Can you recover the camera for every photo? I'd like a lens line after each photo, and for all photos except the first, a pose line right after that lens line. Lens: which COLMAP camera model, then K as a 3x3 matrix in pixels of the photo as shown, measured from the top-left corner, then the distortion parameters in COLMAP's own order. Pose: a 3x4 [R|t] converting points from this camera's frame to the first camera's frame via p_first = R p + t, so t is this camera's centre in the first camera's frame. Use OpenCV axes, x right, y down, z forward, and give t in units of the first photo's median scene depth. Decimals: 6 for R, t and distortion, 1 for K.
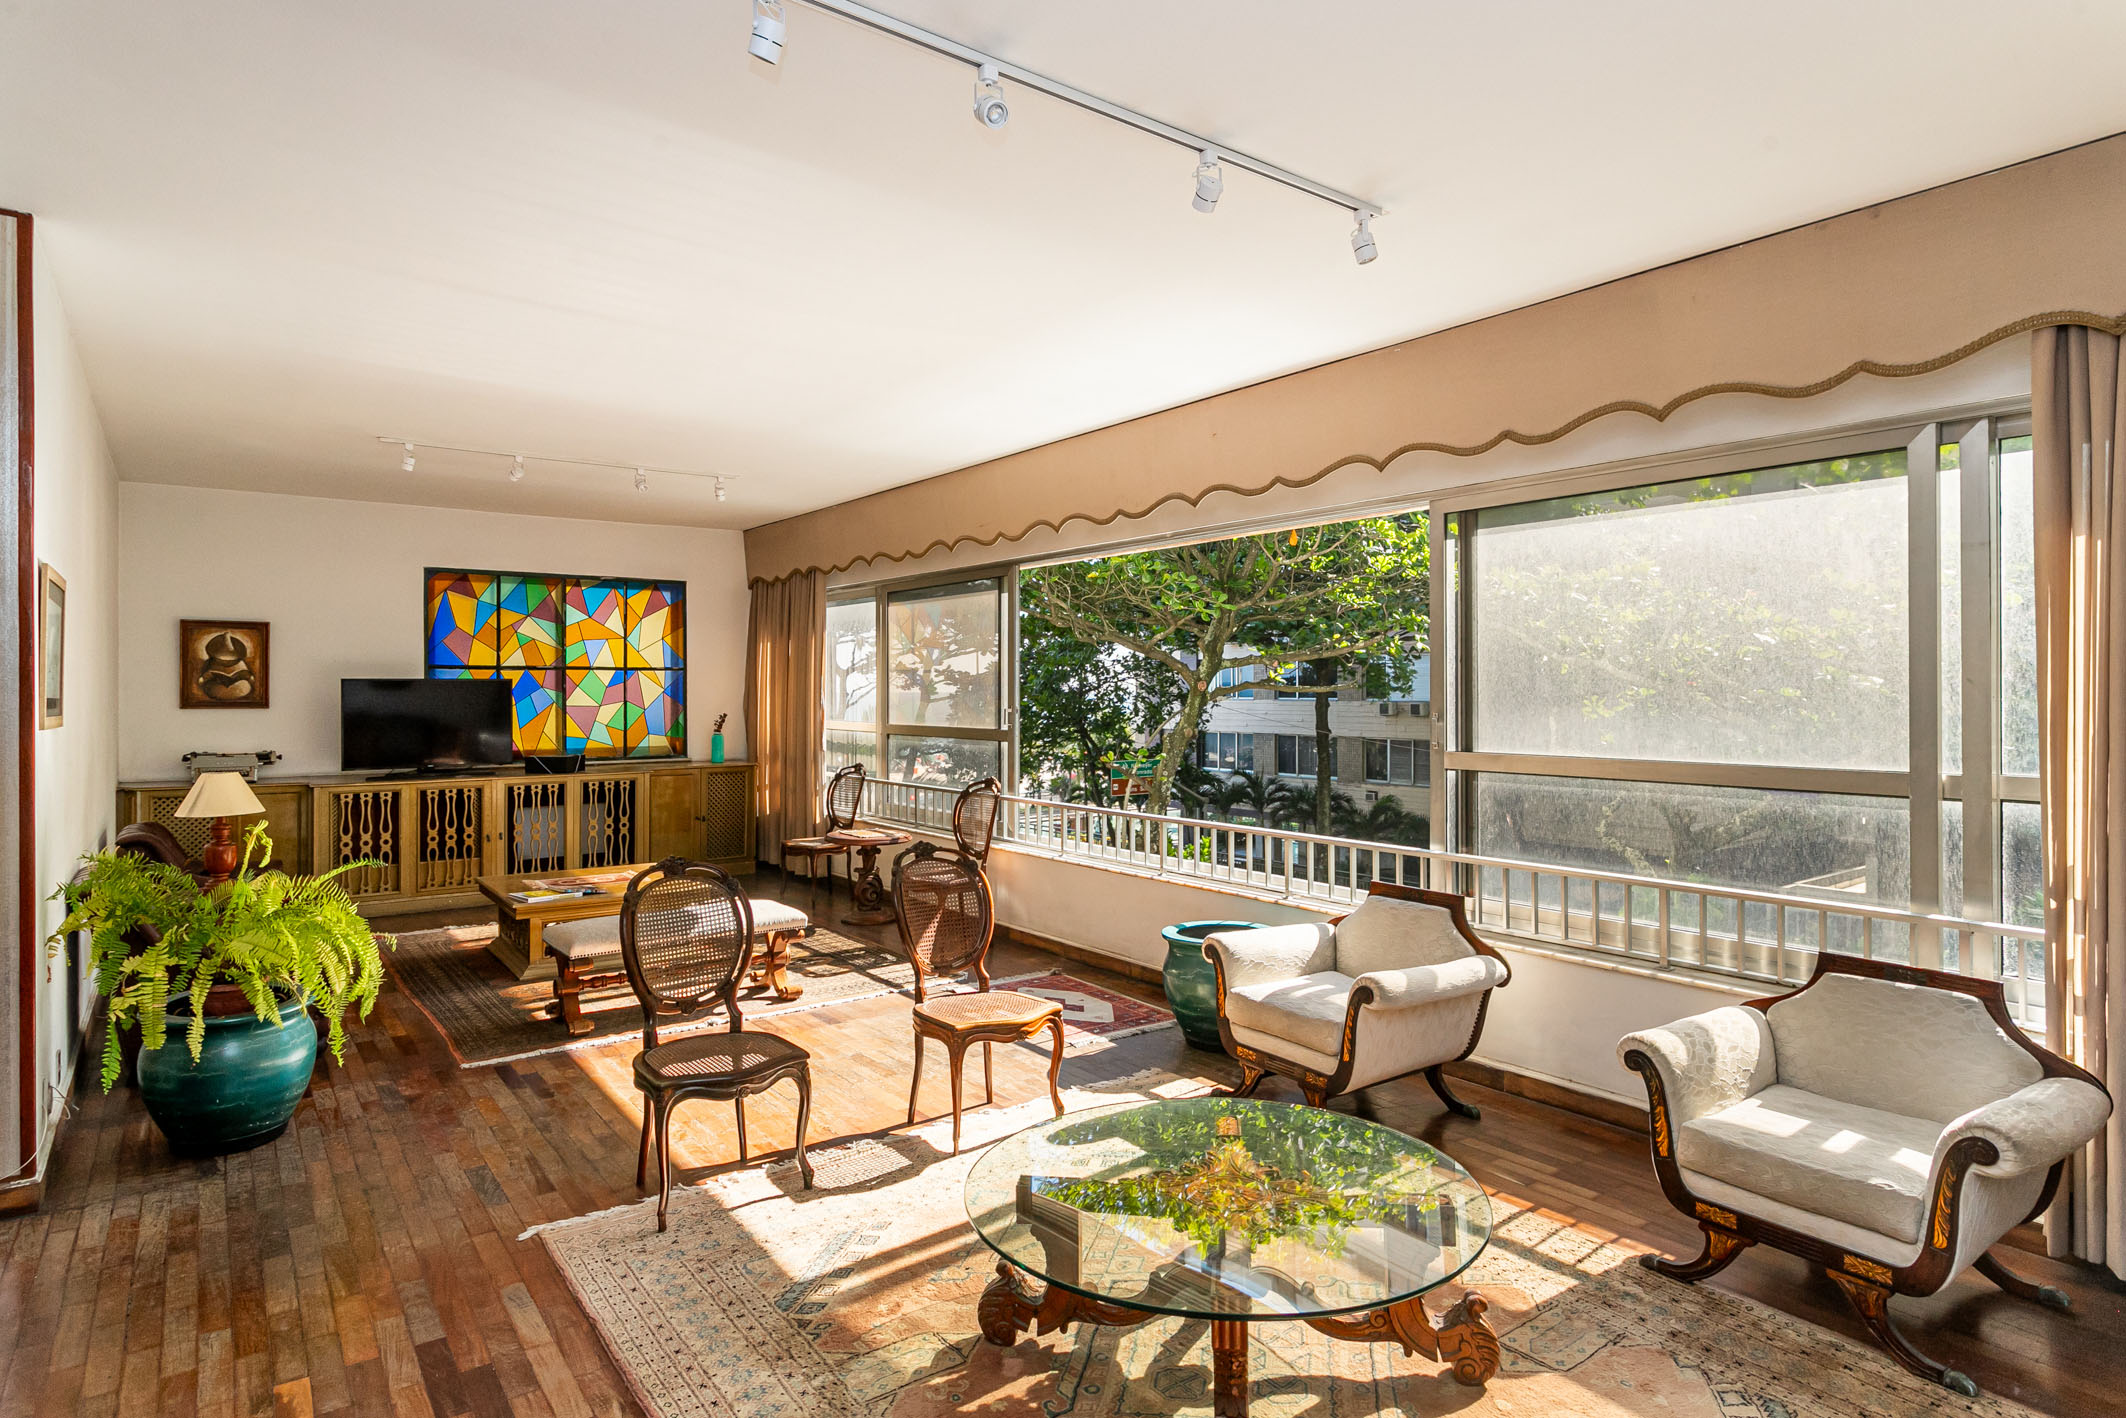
lens RADIAL K [[1157.2, 0, 1053.5], [0, 1157.2, 686.9], [0, 0, 1]] dist [-0.002888, 0.000035]
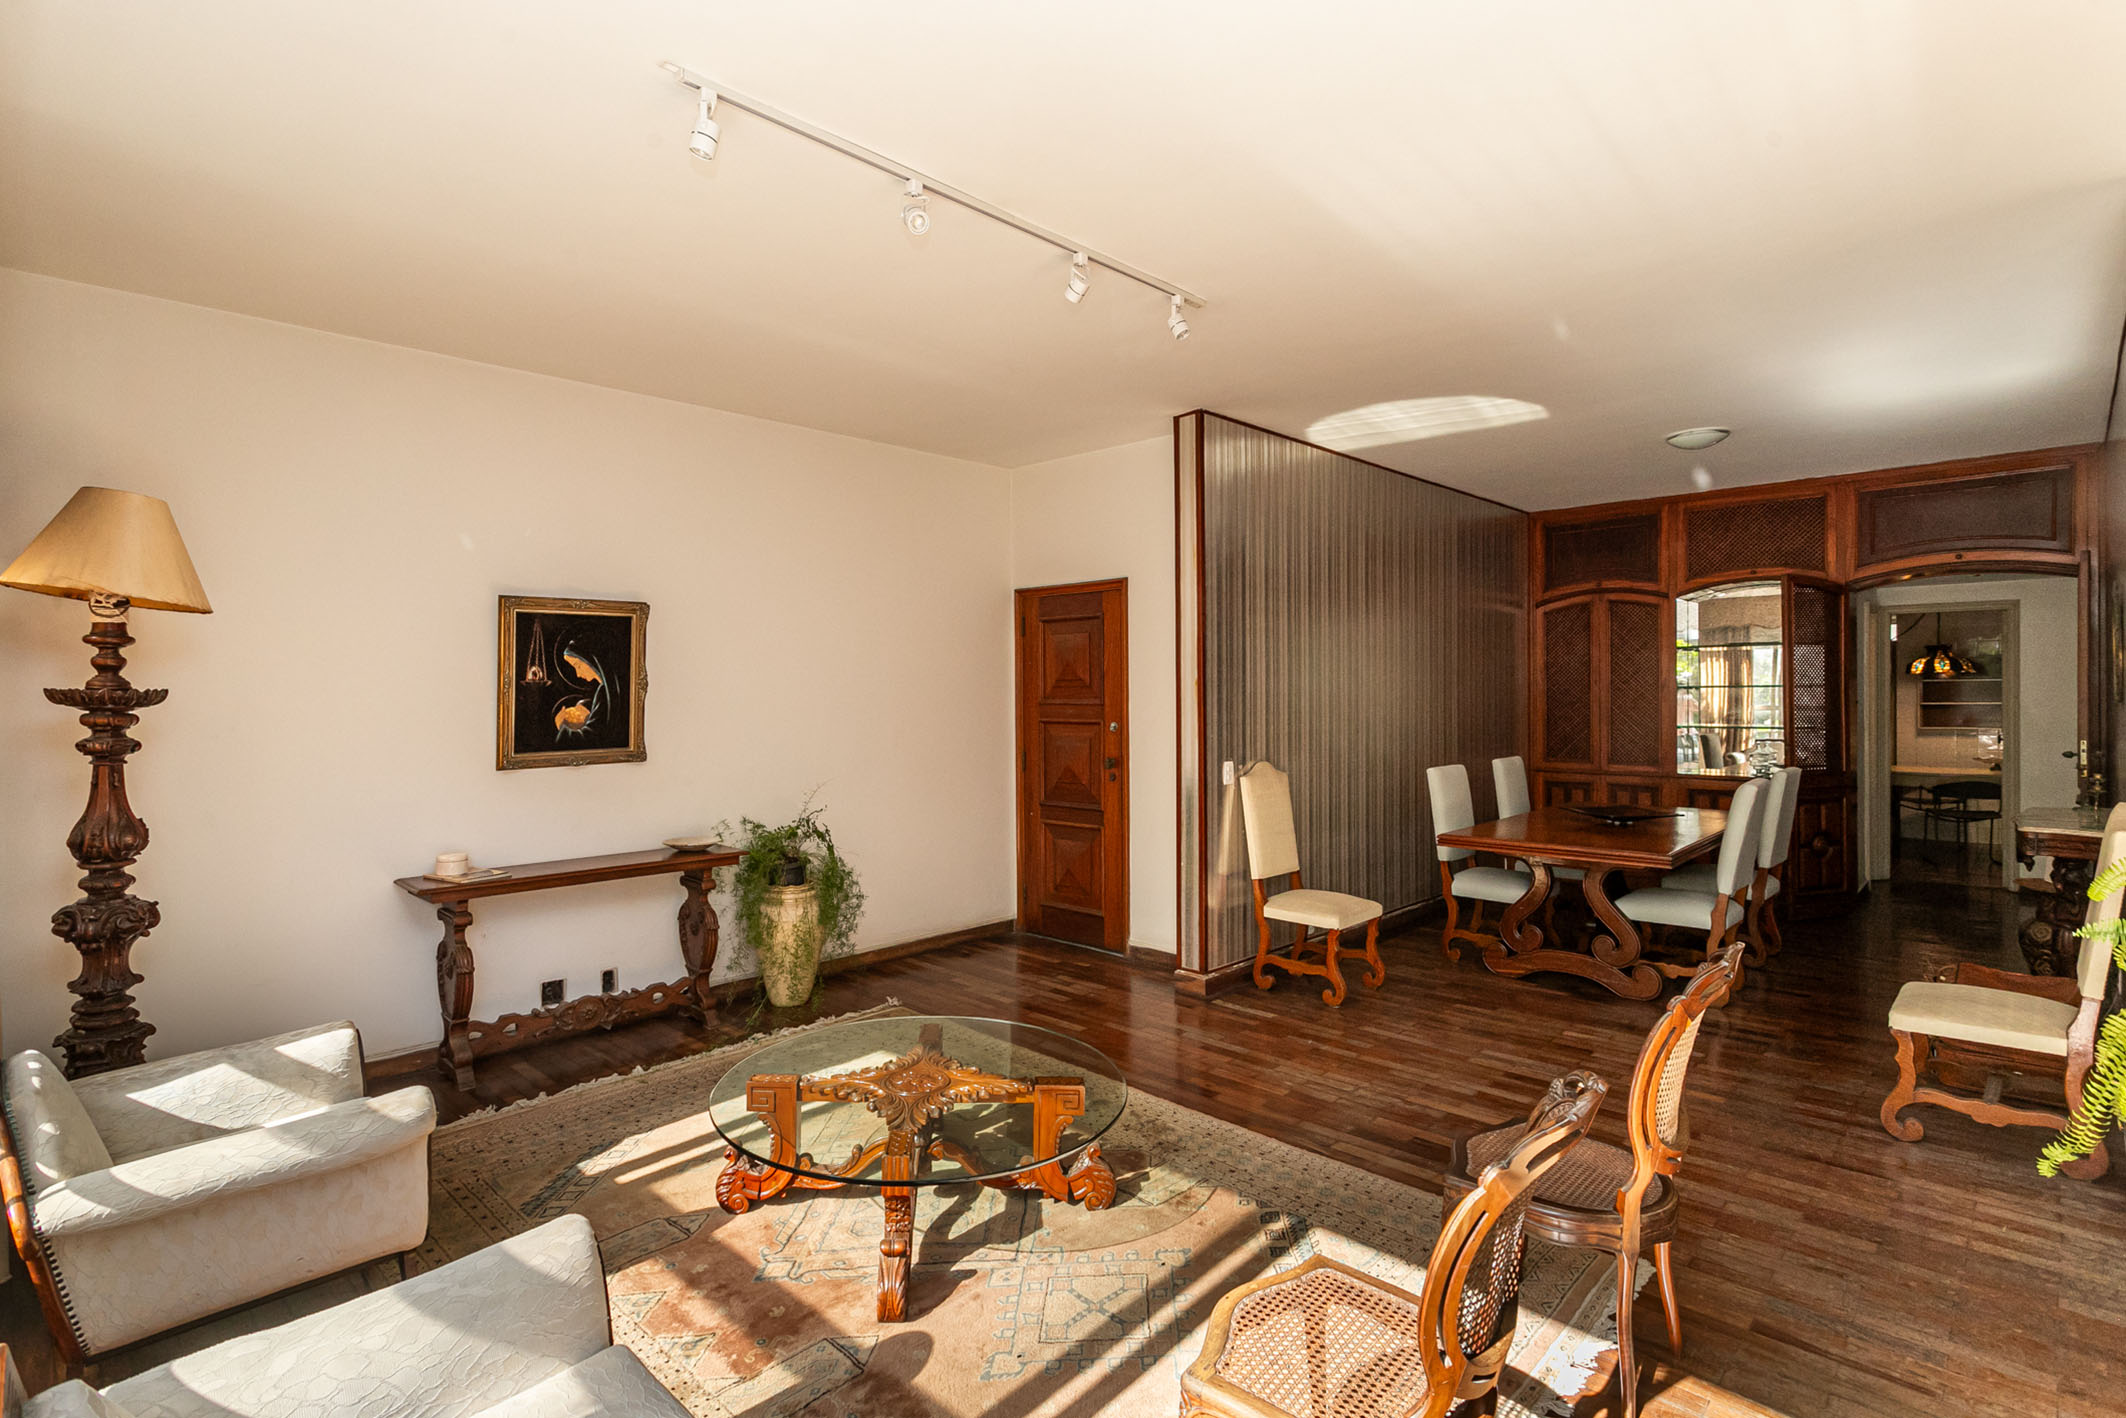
lens RADIAL K [[1036.2, 0, 1052.6], [0, 1036.2, 709.2], [0, 0, 1]] dist [0.000047, 0.000076]
pose [[-0.986647, 0.011255, -0.162485, 0.064163], [0.009049, 0.999857, 0.014311, 0.003902], [0.162623, 0.012650, -0.986607, 0.755283]]
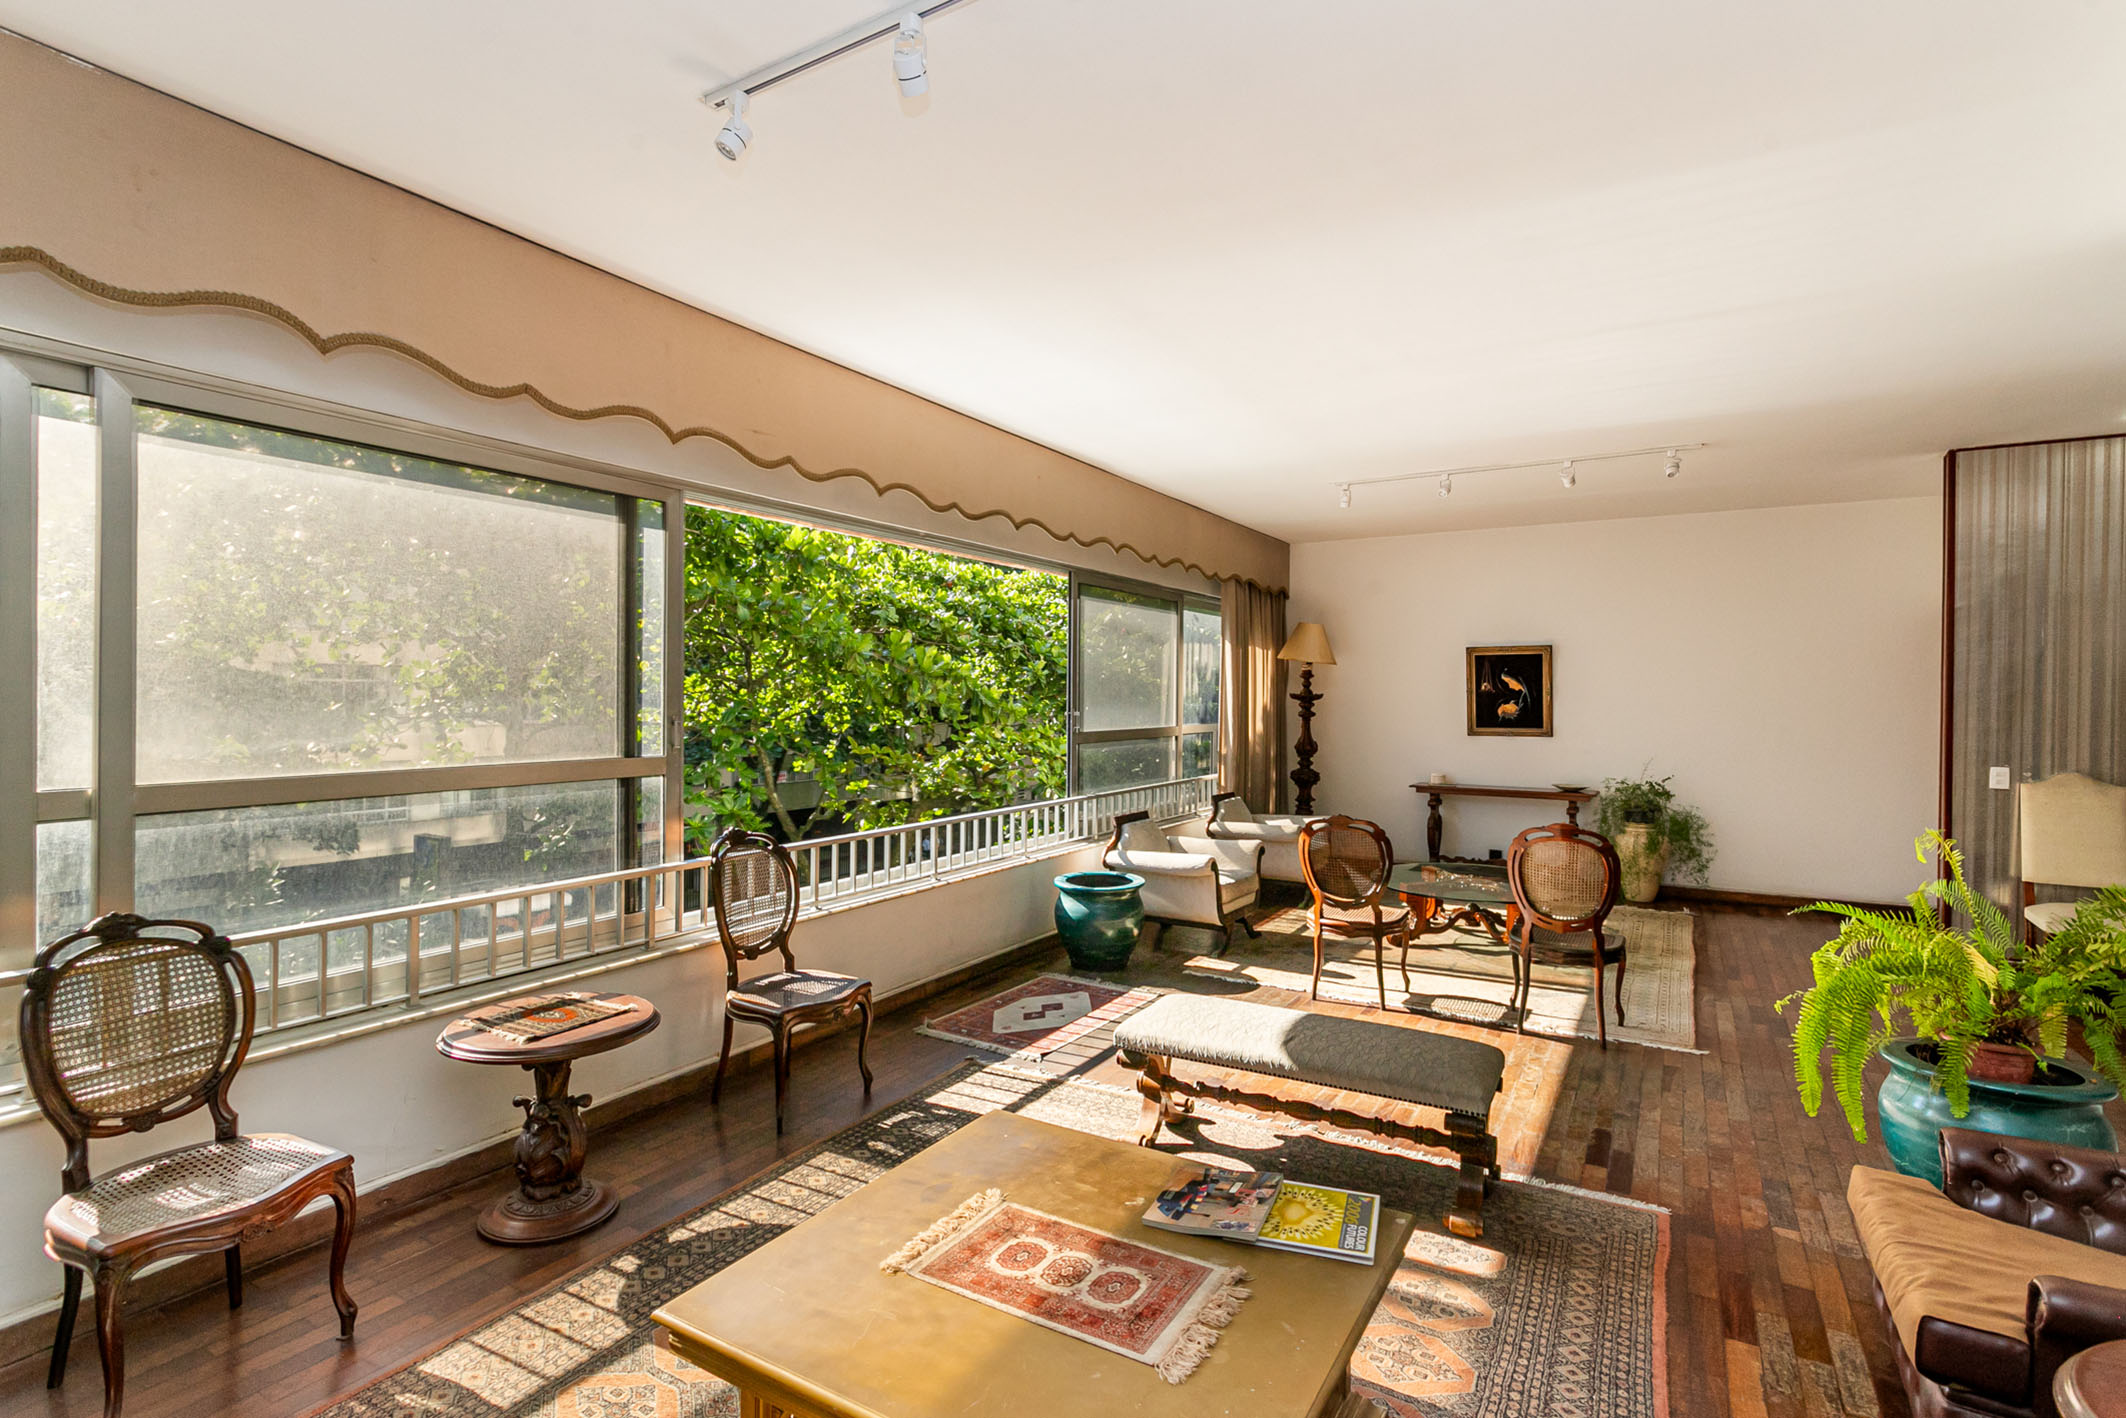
lens RADIAL K [[1035.1, 0, 1010.8], [0, 1035.1, 691.5], [0, 0, 1]] dist [-0.001935, -0.000005]
pose [[-0.358937, 0.002292, 0.933359, -0.608233], [-0.007251, 0.999960, -0.005244, 0.004641], [-0.933334, -0.008650, -0.358906, 1.017128]]
